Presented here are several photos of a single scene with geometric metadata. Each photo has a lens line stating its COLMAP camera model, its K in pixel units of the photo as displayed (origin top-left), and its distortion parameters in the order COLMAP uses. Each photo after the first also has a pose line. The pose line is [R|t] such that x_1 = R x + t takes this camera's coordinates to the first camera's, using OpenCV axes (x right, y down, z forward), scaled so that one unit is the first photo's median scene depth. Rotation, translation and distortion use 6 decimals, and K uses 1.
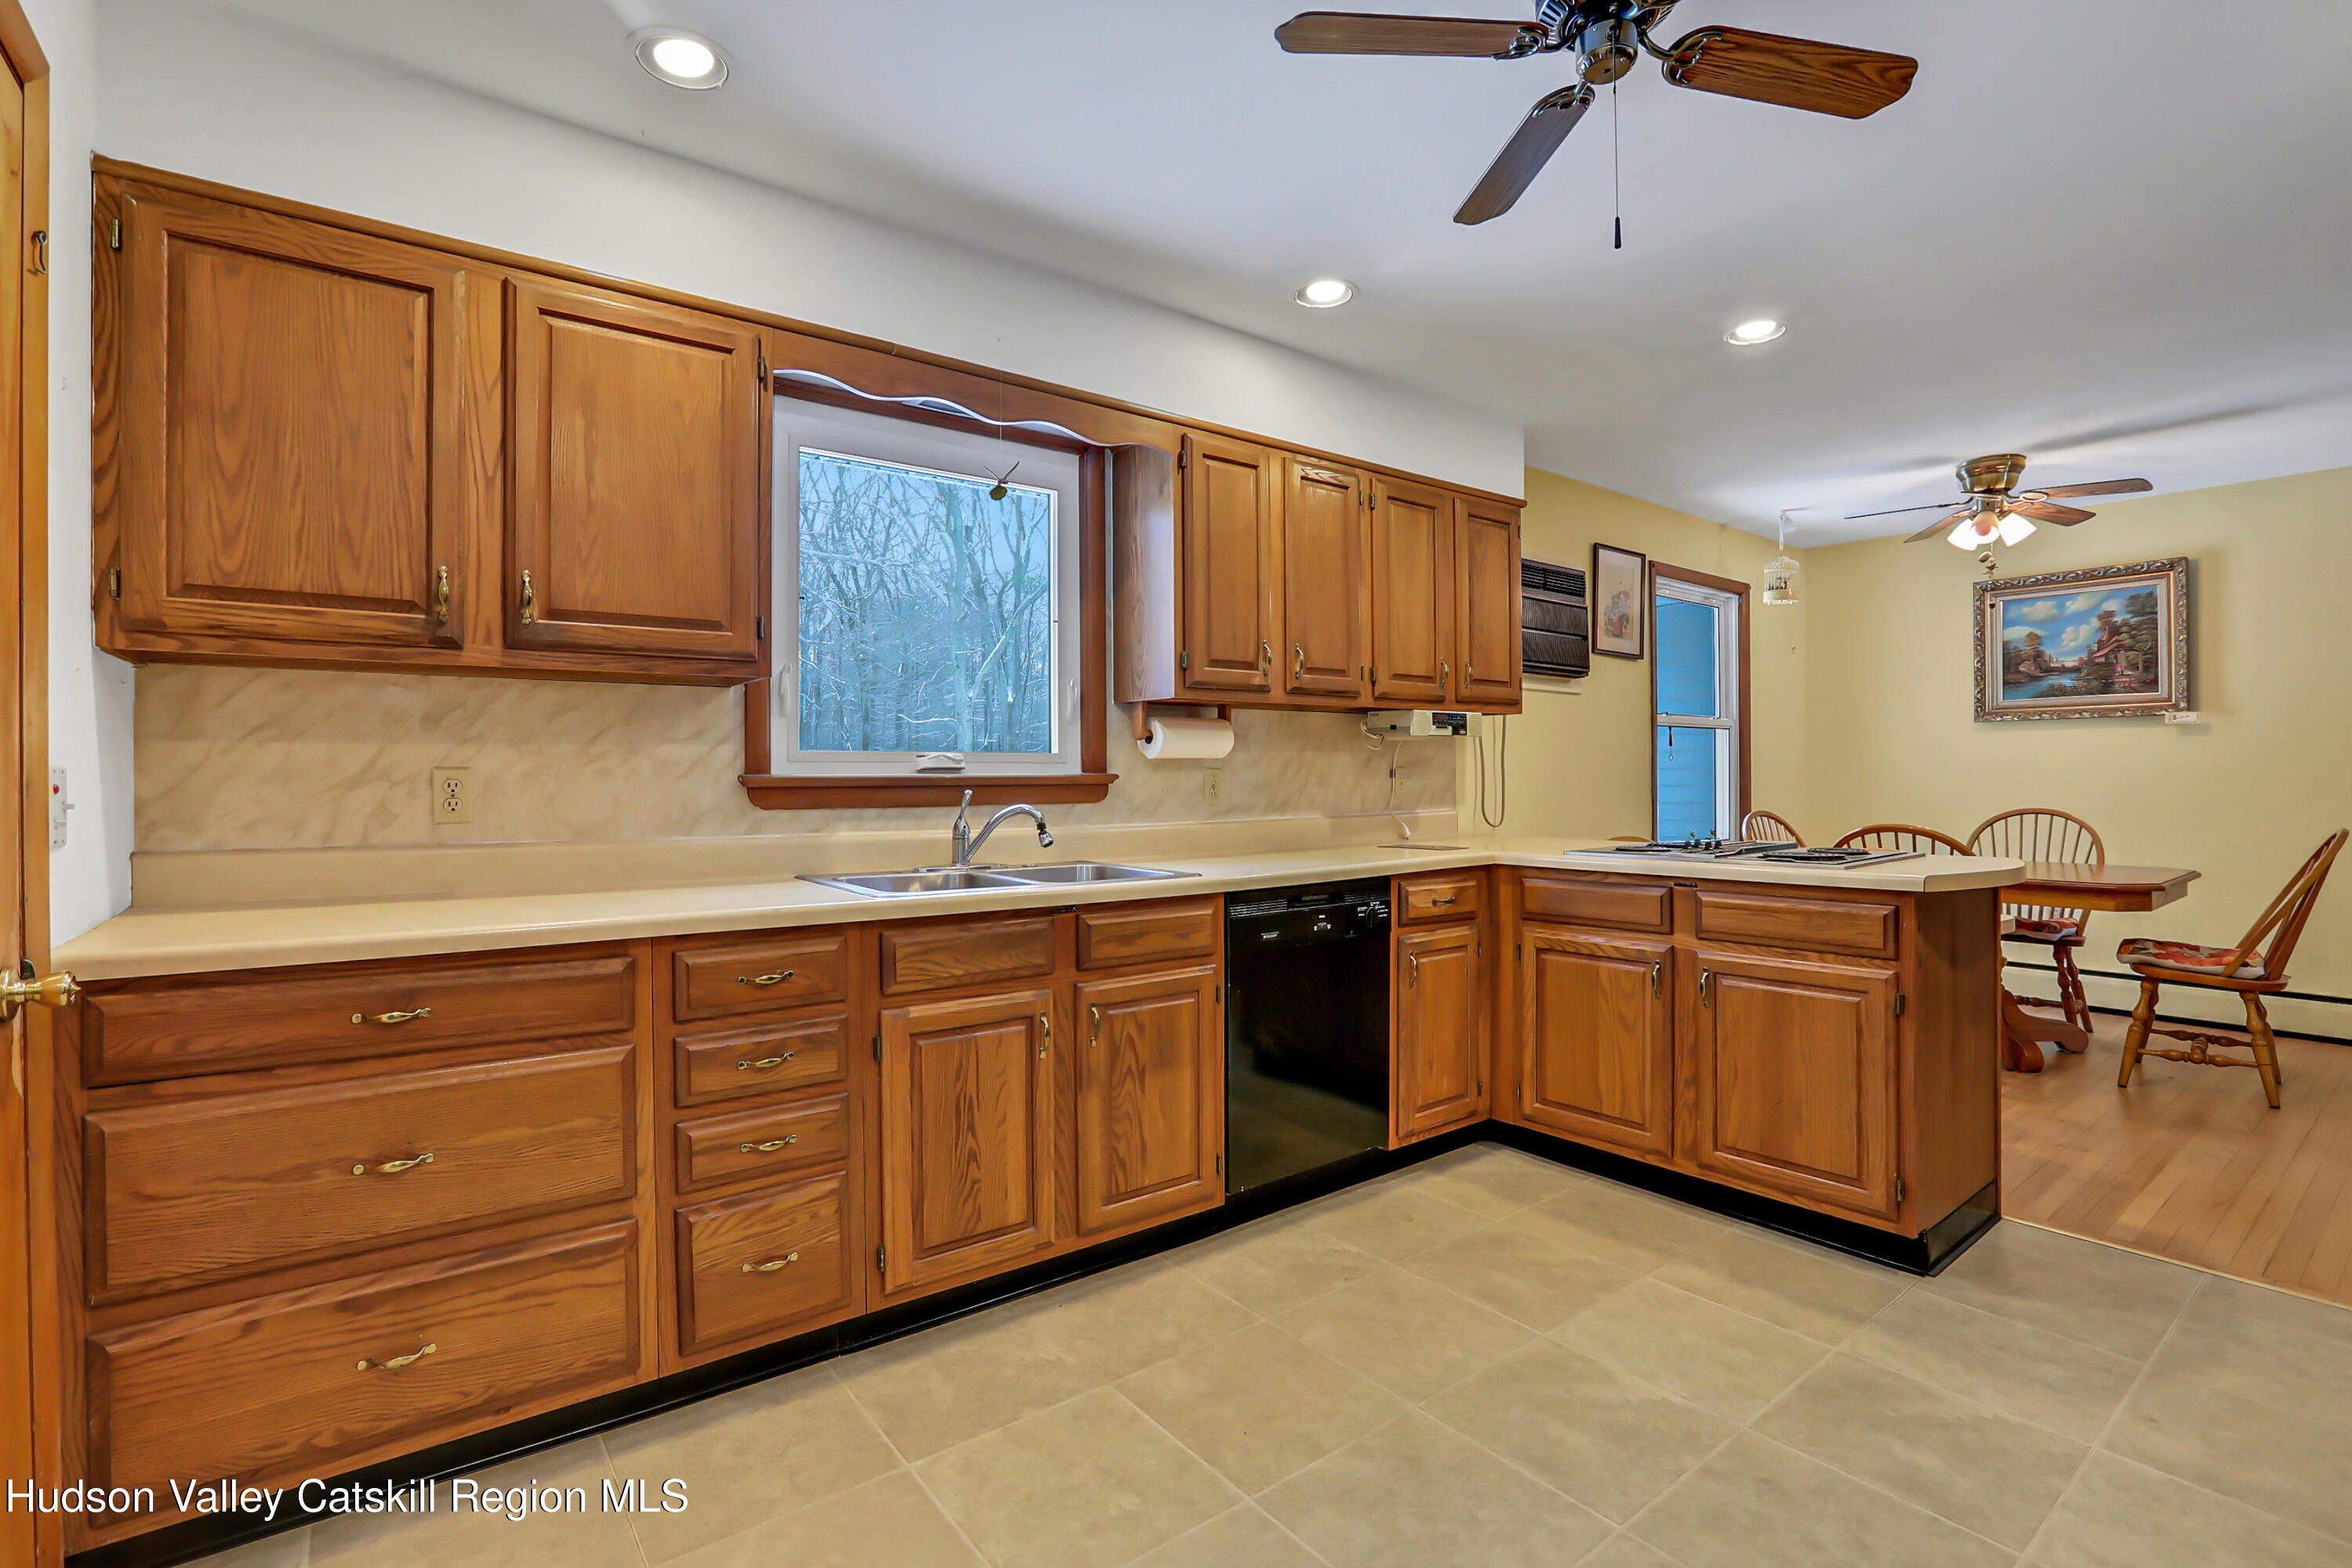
lens RADIAL K [[1084.3, 0, 1169.2], [0, 1084.3, 780.4], [0, 0, 1]] dist [-0.033401, 0.009797]
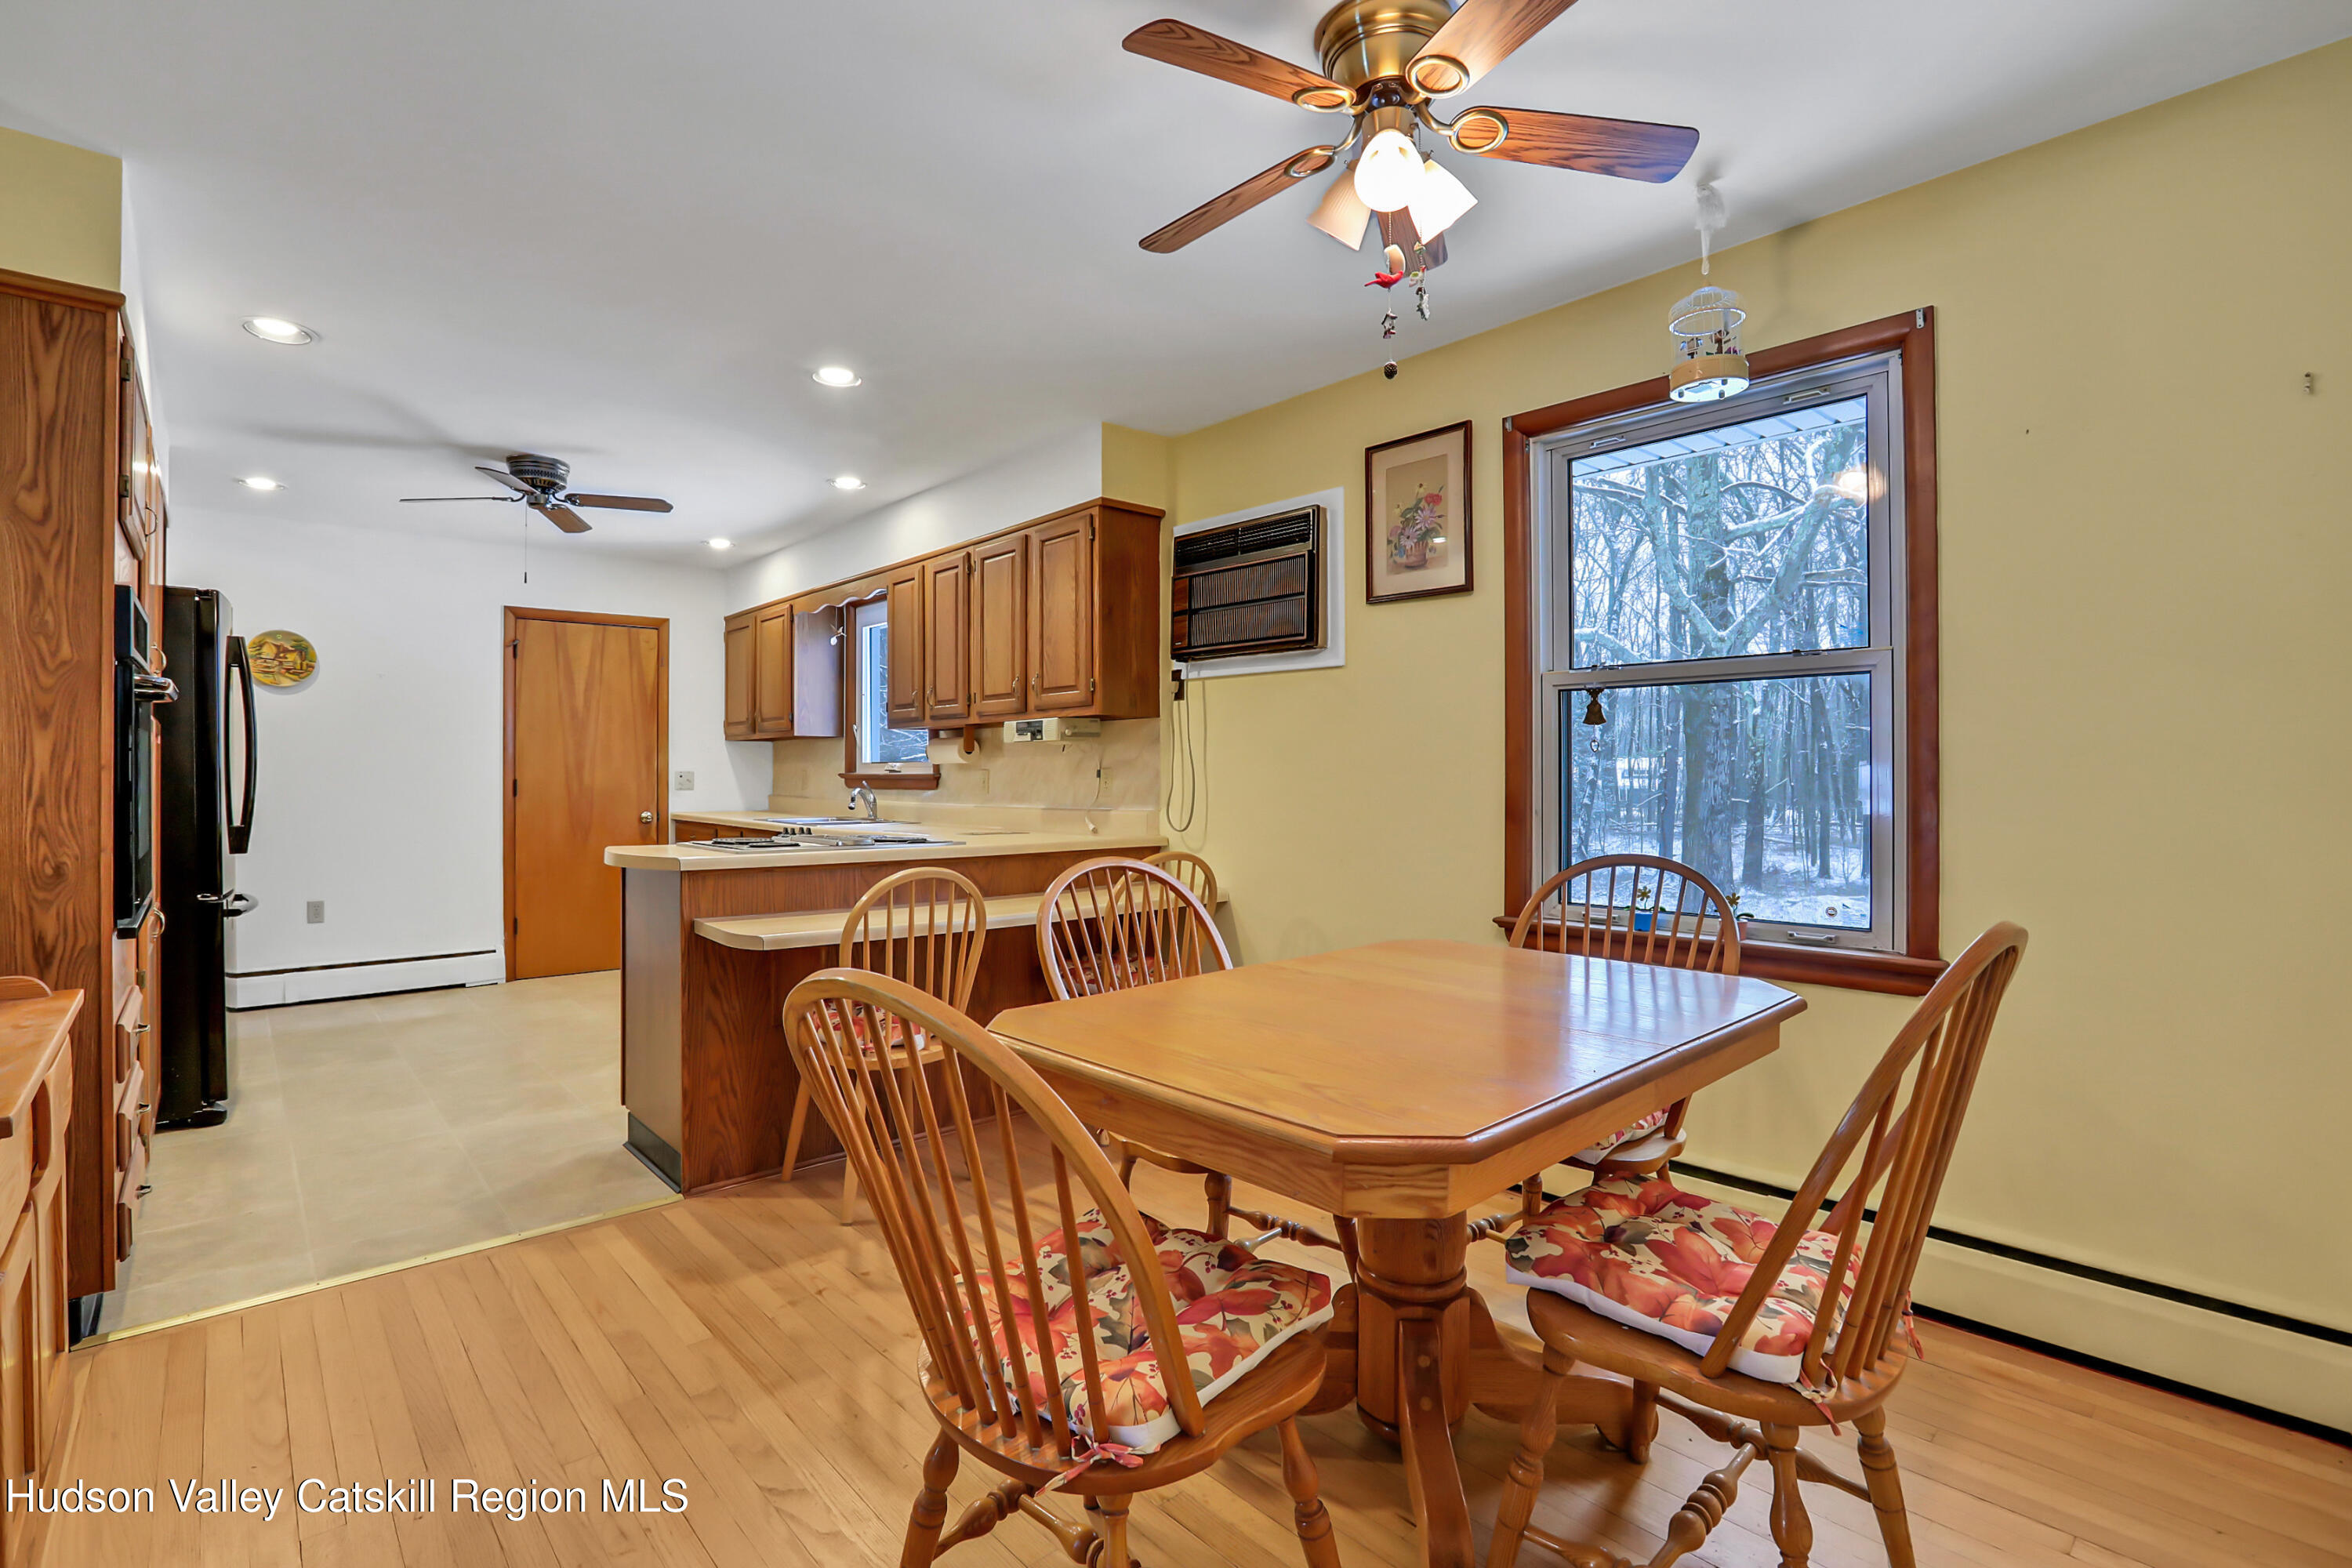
lens RADIAL K [[1084.3, 0, 1161.2], [0, 1084.3, 780.2], [0, 0, 1]] dist [-0.033401, 0.009797]
pose [[0.065389, 0.011618, -0.997792, 1.222377], [-0.005941, 0.999919, 0.011253, -0.011679], [0.997842, 0.005192, 0.065452, 0.915155]]
